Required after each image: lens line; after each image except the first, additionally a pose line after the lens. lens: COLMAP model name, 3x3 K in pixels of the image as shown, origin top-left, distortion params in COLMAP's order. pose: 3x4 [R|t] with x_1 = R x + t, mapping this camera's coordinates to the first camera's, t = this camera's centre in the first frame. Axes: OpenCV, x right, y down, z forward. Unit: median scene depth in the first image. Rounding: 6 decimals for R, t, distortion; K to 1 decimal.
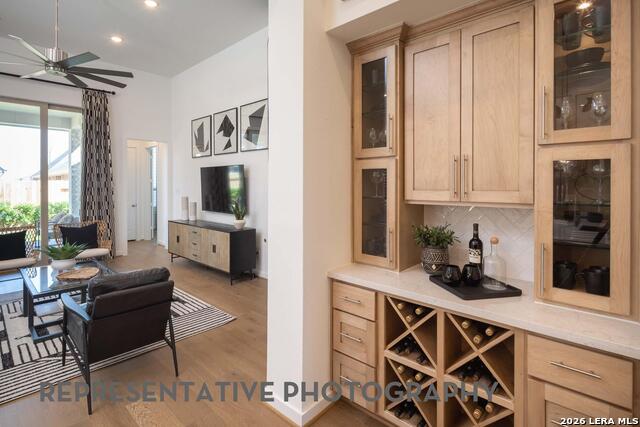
lens RADIAL K [[470.8, 0, 317.2], [0, 470.8, 215.9], [0, 0, 1]] dist [-0.000599, -0.000177]
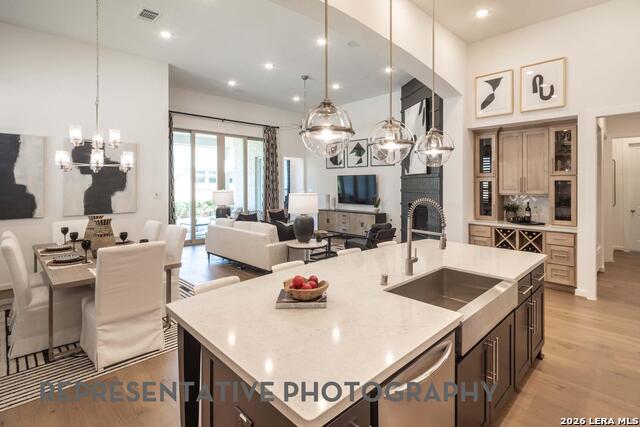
lens RADIAL K [[470.8, 0, 319.5], [0, 470.8, 215.1], [0, 0, 1]] dist [-0.000599, -0.000177]
pose [[0.998605, -0.004508, -0.052601, -0.671291], [0.004580, 0.999989, 0.001265, 0.077493], [0.052594, -0.001504, 0.998615, -1.651992]]
